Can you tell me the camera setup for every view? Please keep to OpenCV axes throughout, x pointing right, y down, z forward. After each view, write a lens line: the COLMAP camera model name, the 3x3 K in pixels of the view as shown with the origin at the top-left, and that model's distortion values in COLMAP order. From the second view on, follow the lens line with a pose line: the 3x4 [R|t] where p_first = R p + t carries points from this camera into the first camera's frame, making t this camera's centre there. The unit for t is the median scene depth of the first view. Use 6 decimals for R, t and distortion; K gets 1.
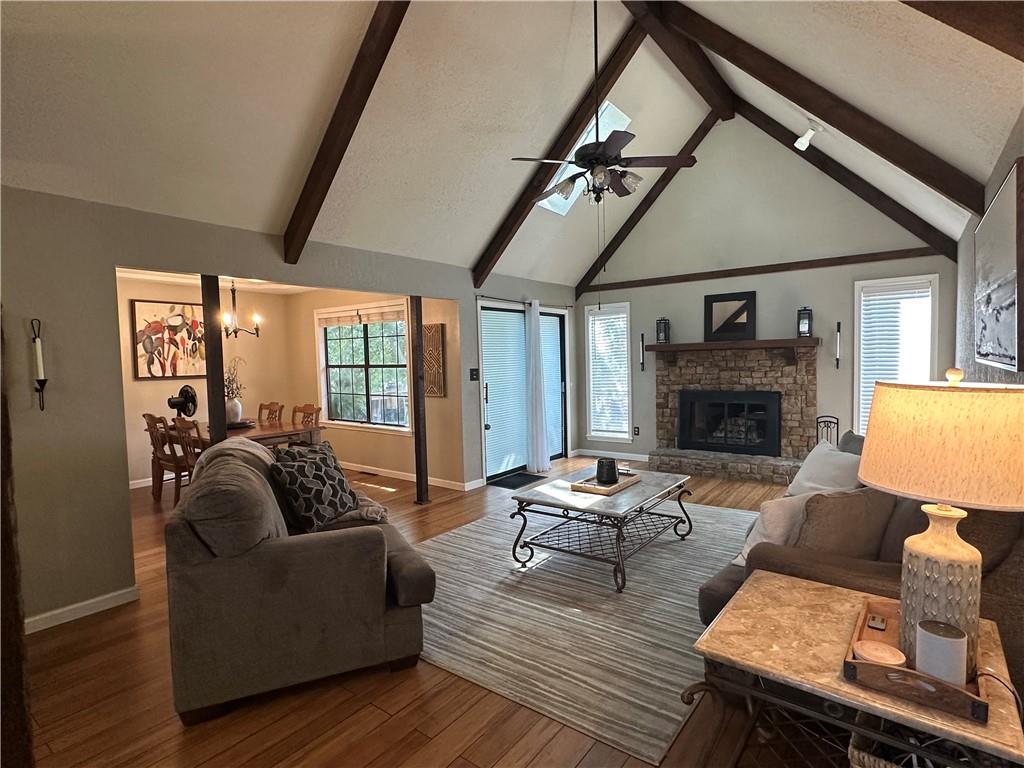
lens RADIAL K [[526.4, 0, 512.0], [0, 526.4, 384.0], [0, 0, 1]] dist [0.000095, -0.000025]
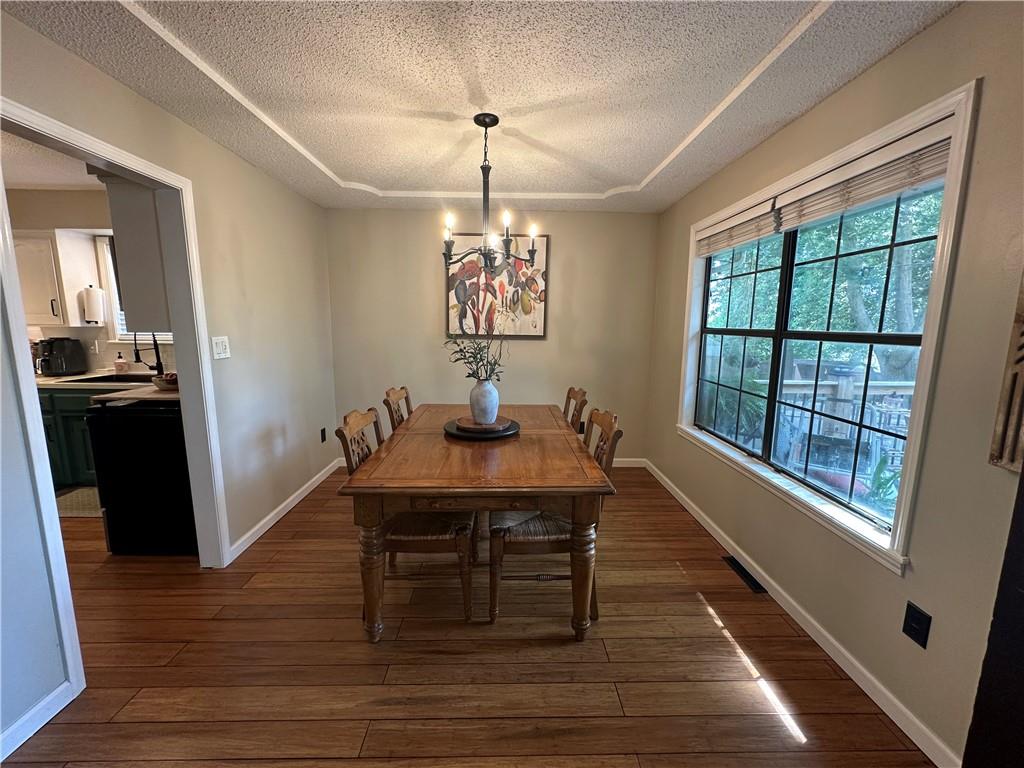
lens RADIAL K [[409.4, 0, 512.0], [0, 409.4, 384.0], [0, 0, 1]] dist [-0.002300, 0.000021]
pose [[0.628549, 0.142375, -0.764628, -0.160337], [-0.062692, 0.989178, 0.132651, -0.025040], [0.775239, -0.035442, 0.630673, 0.651817]]
